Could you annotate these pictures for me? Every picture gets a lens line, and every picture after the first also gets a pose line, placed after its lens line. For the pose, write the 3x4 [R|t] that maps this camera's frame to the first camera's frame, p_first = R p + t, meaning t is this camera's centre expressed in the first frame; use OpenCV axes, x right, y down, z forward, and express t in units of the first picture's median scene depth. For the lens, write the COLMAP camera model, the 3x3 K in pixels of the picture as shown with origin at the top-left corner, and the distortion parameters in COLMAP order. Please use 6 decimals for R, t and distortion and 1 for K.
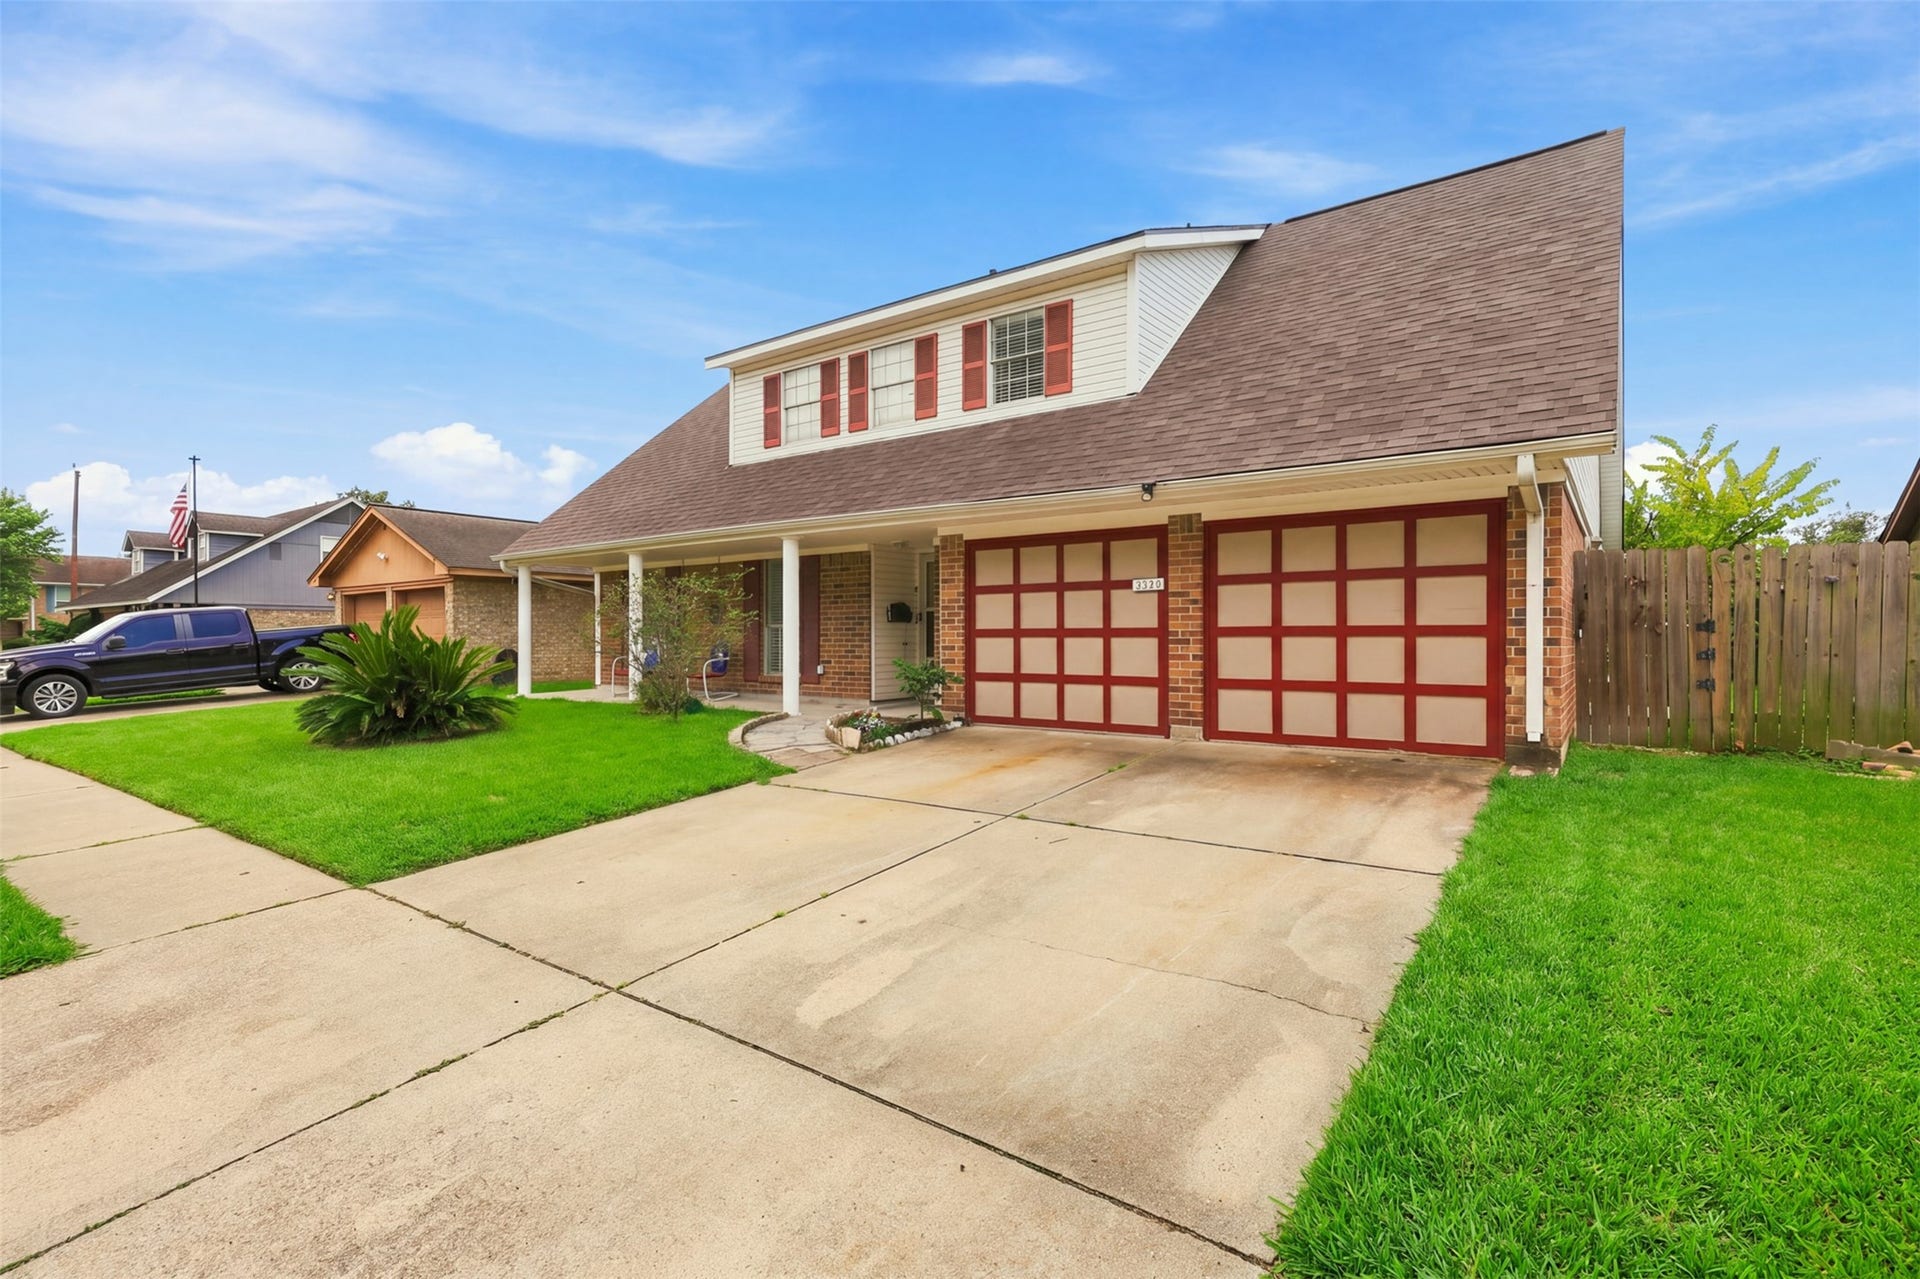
lens RADIAL K [[932.8, 0, 948.8], [0, 932.8, 637.2], [0, 0, 1]] dist [0.000817, 0.000069]
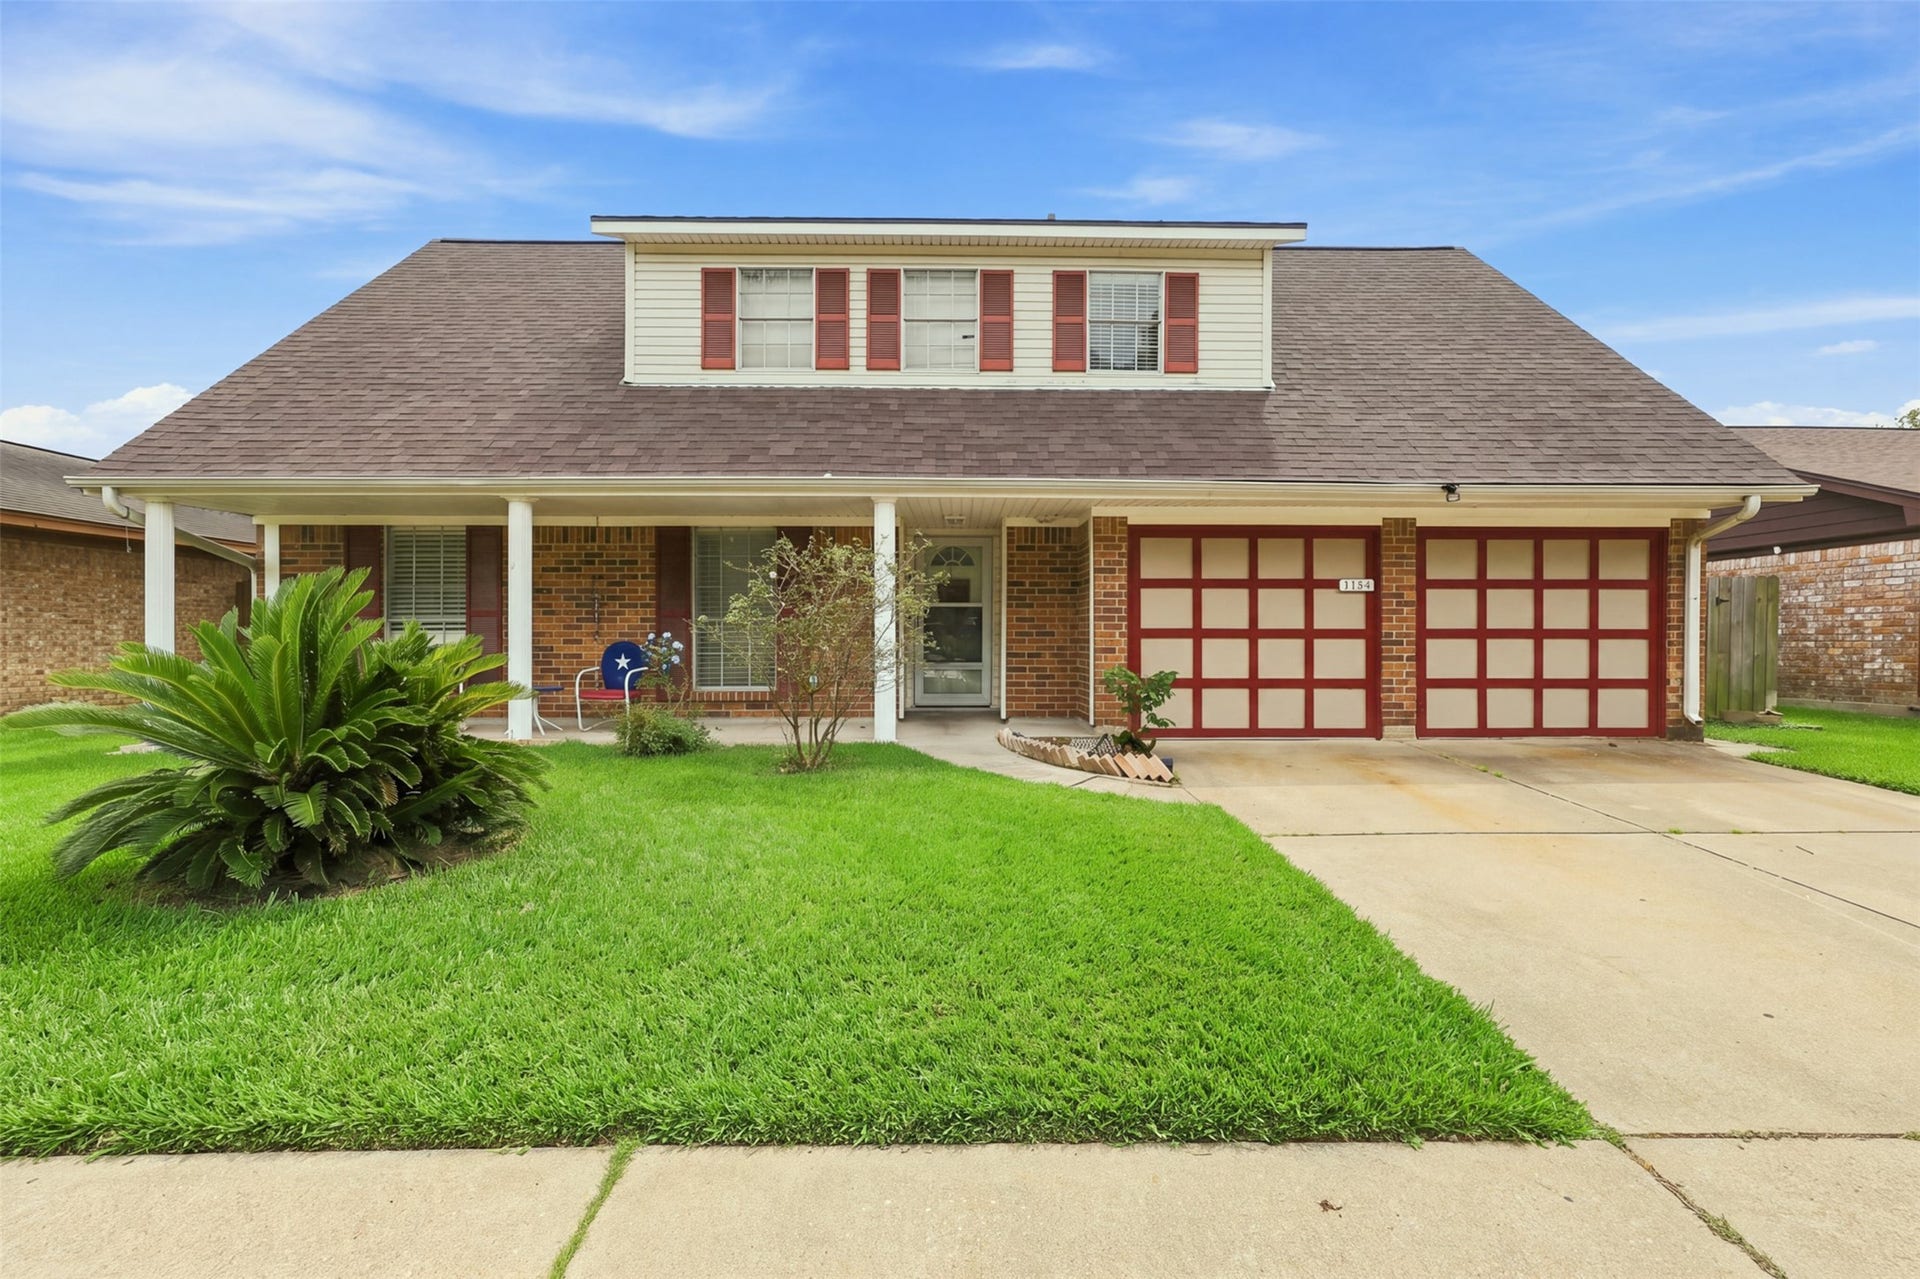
lens RADIAL K [[876.9, 0, 966.2], [0, 876.9, 644.7], [0, 0, 1]] dist [-0.000160, 0.000238]
pose [[0.776795, -0.001642, 0.629751, -0.681742], [-0.003390, 0.999971, 0.006788, 0.001470], [-0.629744, -0.007407, 0.776767, 0.530642]]
